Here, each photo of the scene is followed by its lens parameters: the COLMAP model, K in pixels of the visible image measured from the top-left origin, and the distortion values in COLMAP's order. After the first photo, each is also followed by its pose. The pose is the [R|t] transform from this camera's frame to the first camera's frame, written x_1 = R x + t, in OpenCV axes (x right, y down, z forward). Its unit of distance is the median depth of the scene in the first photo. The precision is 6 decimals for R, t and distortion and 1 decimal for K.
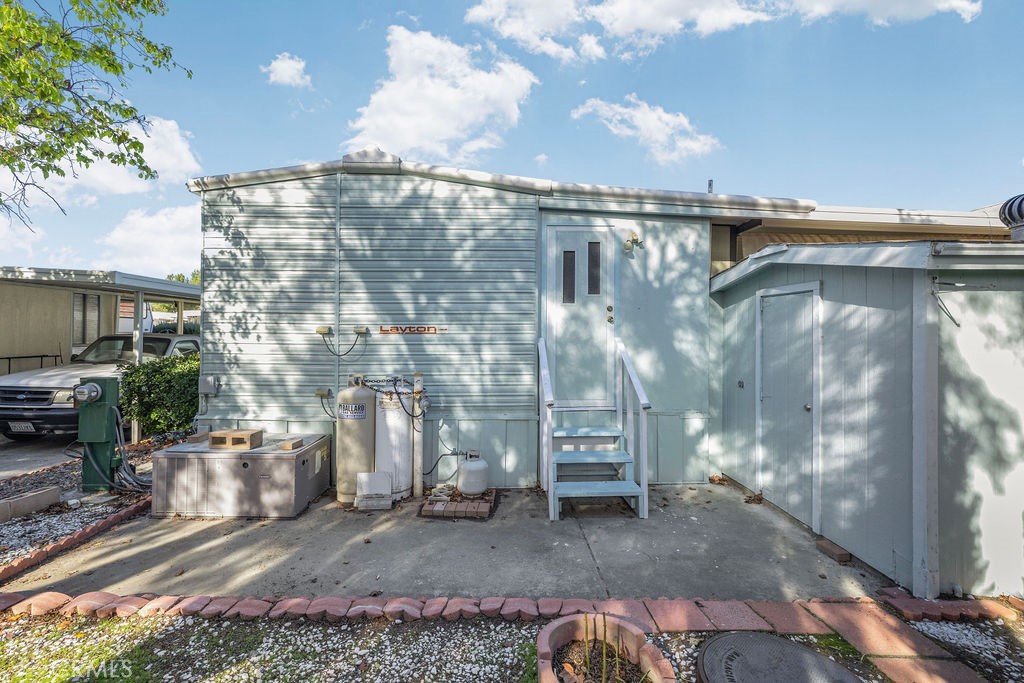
lens RADIAL K [[432.3, 0, 497.9], [0, 432.3, 330.1], [0, 0, 1]] dist [-0.001536, 0.002047]
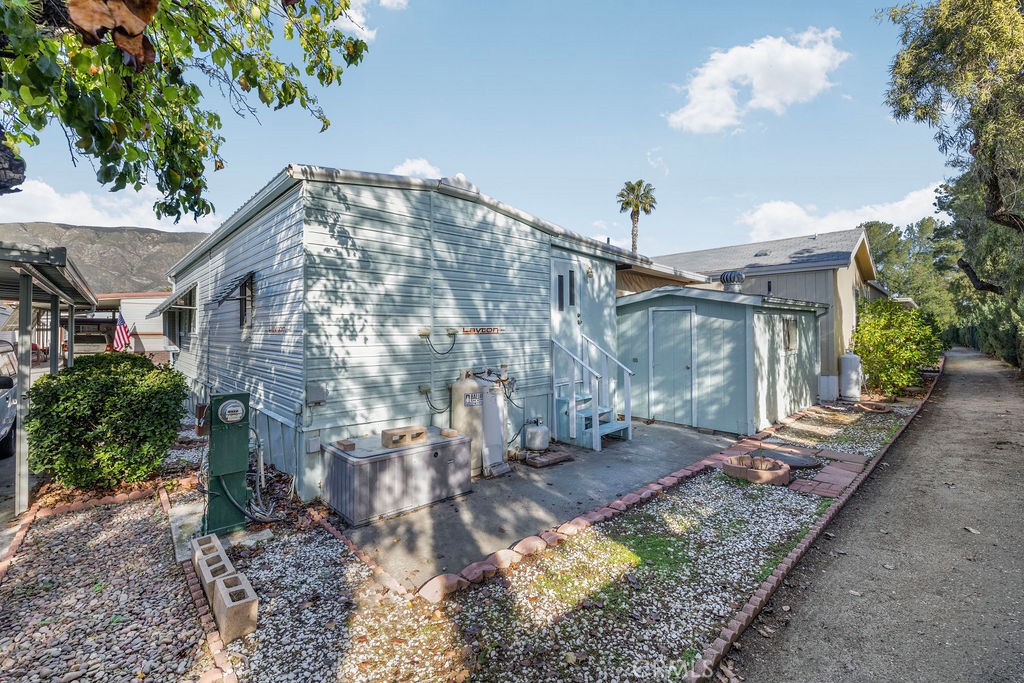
lens RADIAL K [[432.3, 0, 497.3], [0, 432.3, 325.5], [0, 0, 1]] dist [-0.001536, 0.002047]
pose [[0.747865, -0.002277, 0.663846, -0.990497], [0.007084, 0.999965, -0.004551, -0.008844], [-0.663813, 0.008107, 0.747855, 0.053920]]
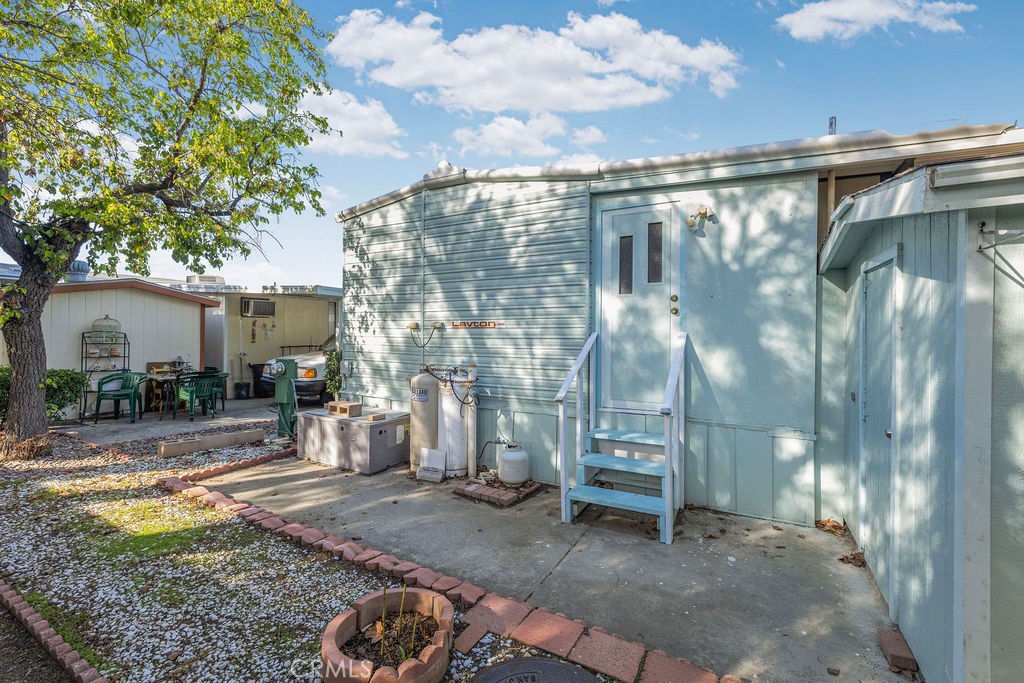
lens RADIAL K [[432.3, 0, 503.0], [0, 432.3, 337.4], [0, 0, 1]] dist [-0.001536, 0.002047]
pose [[0.868714, 0.006872, -0.495267, 0.400029], [0.000506, 0.999891, 0.014762, 0.014282], [0.495314, -0.013074, 0.868616, 0.089549]]
